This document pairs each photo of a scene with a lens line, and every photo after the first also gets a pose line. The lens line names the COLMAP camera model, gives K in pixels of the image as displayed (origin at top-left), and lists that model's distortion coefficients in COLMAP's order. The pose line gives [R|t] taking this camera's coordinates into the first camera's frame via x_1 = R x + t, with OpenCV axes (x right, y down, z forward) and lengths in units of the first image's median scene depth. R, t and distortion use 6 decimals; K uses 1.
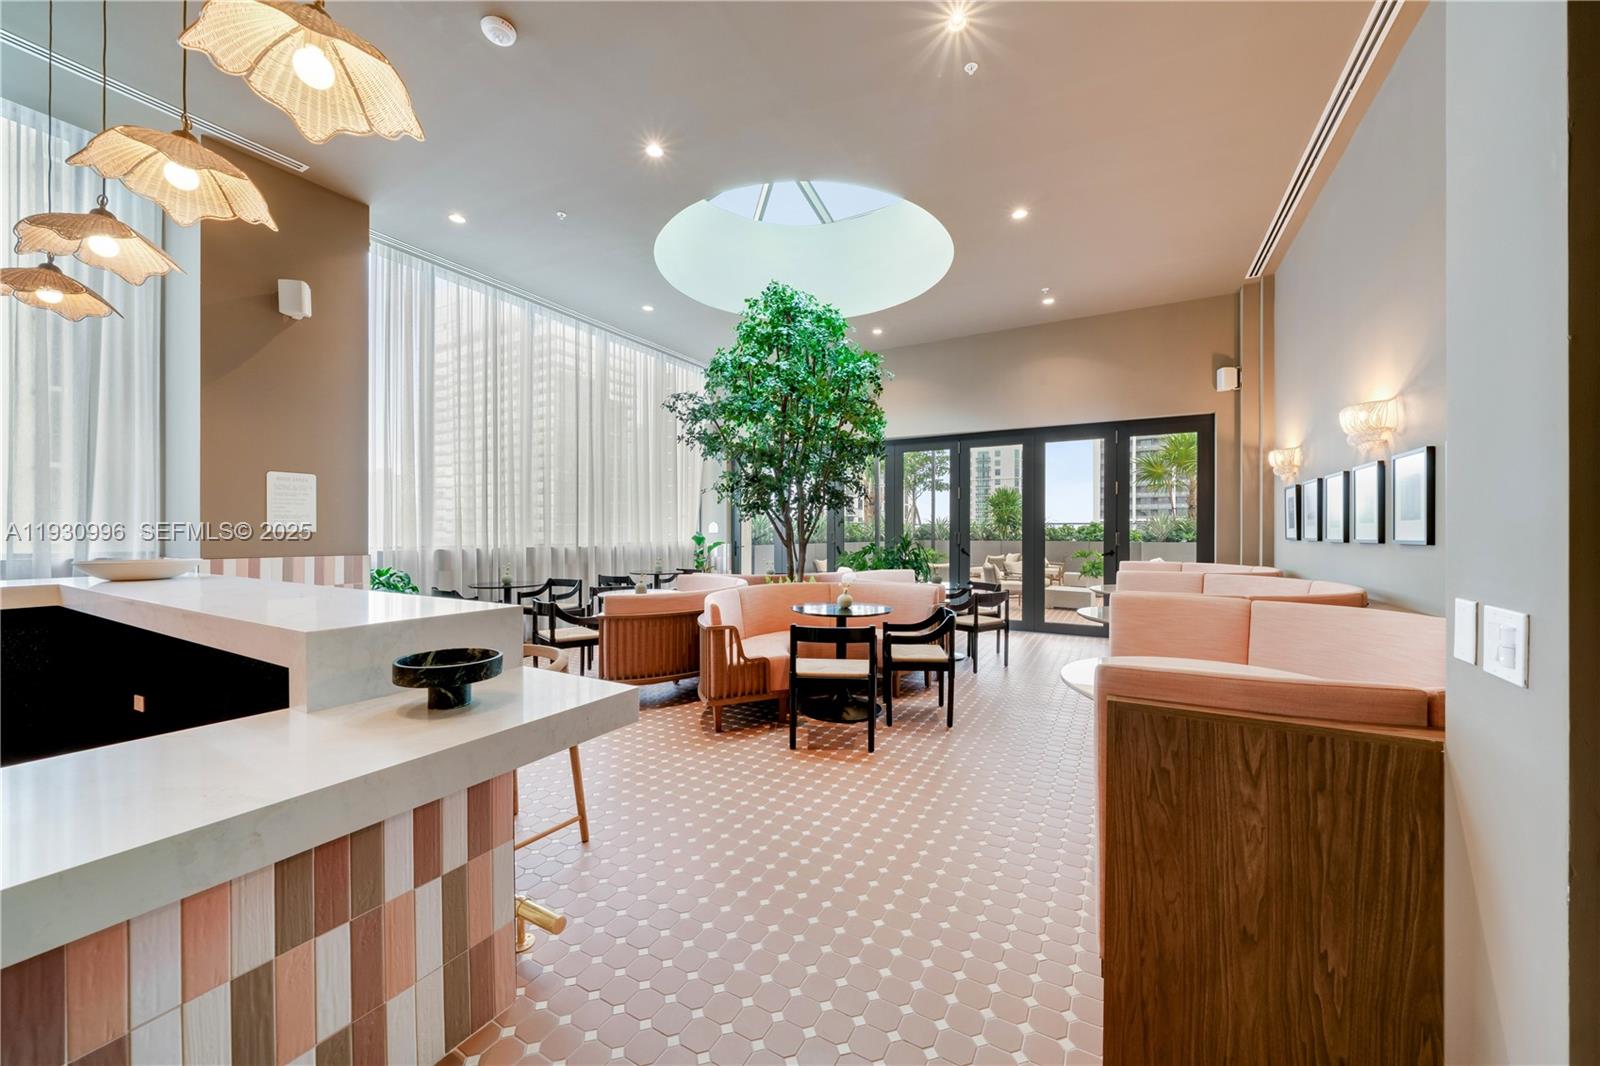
lens RADIAL K [[586.9, 0, 800.0], [0, 586.9, 533.0], [0, 0, 1]] dist [-0.014452, 0.000074]
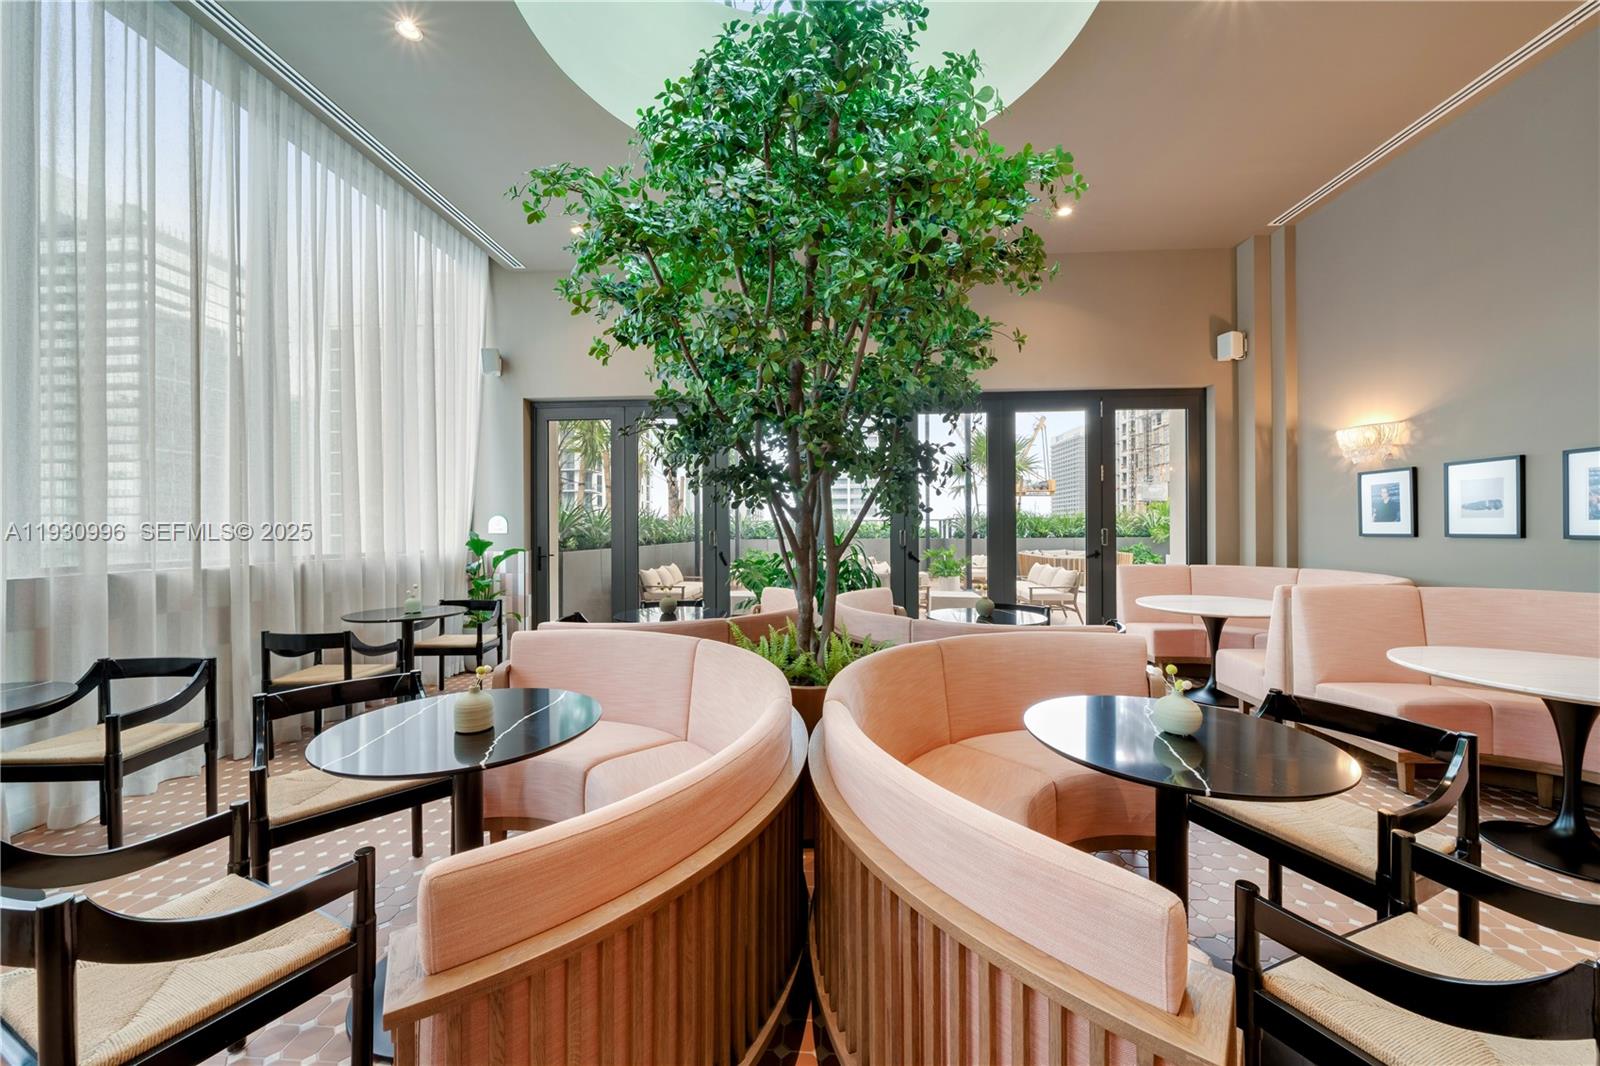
lens RADIAL K [[586.9, 0, 800.0], [0, 586.9, 533.0], [0, 0, 1]] dist [-0.014452, 0.000074]
pose [[0.896718, -0.008724, 0.442516, -0.188044], [0.009423, 0.999955, 0.000617, 0.001759], [-0.442502, 0.003617, 0.896760, 0.469988]]
